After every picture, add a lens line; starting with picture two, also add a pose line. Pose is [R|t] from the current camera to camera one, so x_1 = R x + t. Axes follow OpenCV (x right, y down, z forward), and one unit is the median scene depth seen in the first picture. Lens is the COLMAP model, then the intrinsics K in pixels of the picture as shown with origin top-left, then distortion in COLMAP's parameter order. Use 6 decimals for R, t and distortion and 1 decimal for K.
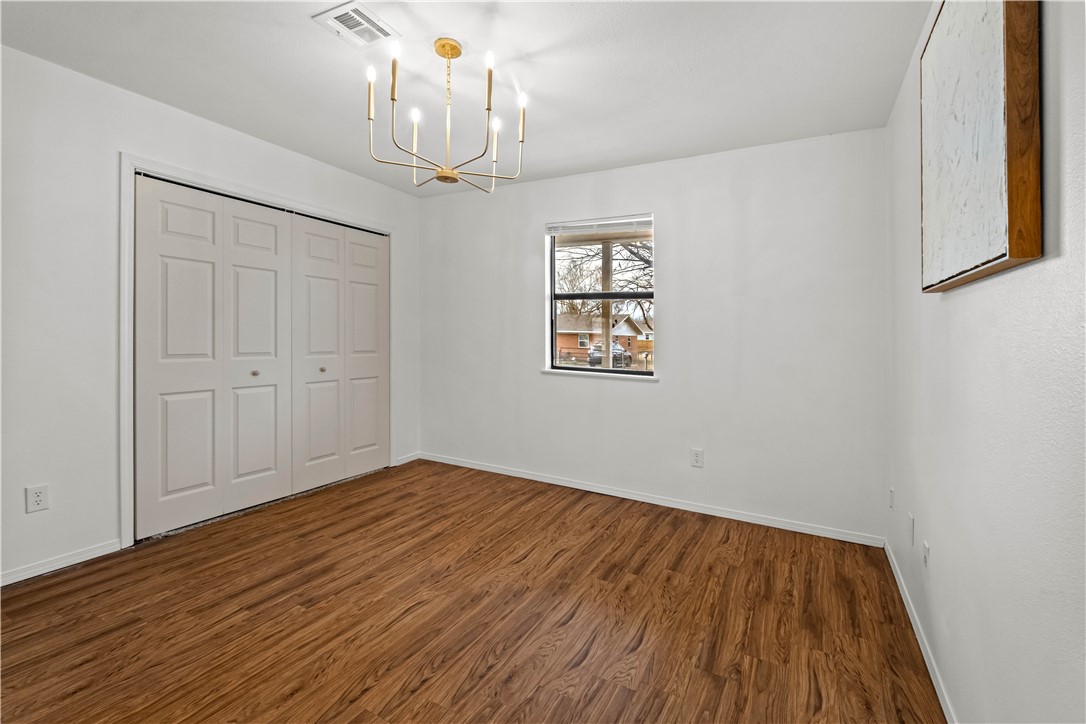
lens RADIAL K [[488.5, 0, 546.9], [0, 488.5, 329.1], [0, 0, 1]] dist [-0.002340, -0.000555]
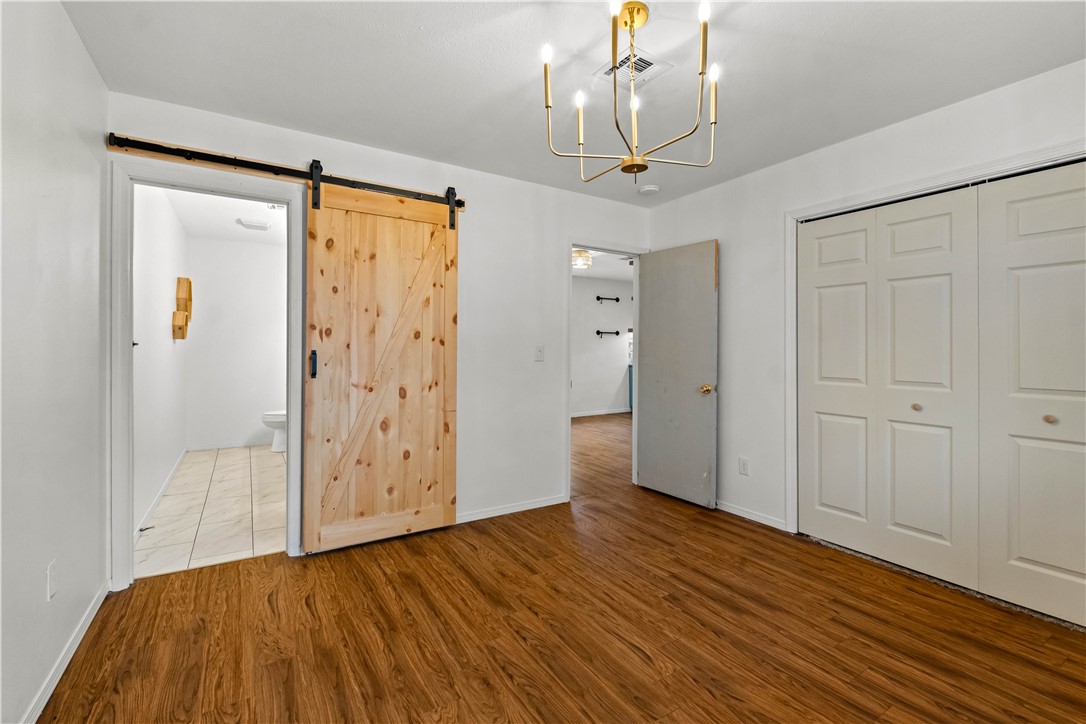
lens RADIAL K [[477.0, 0, 541.5], [0, 477.0, 353.0], [0, 0, 1]] dist [-0.001220, -0.003108]
pose [[-0.504692, -0.020070, -0.863066, 0.527396], [-0.007172, 0.999793, -0.019055, 0.027183], [0.863270, -0.003427, -0.504731, 1.137945]]
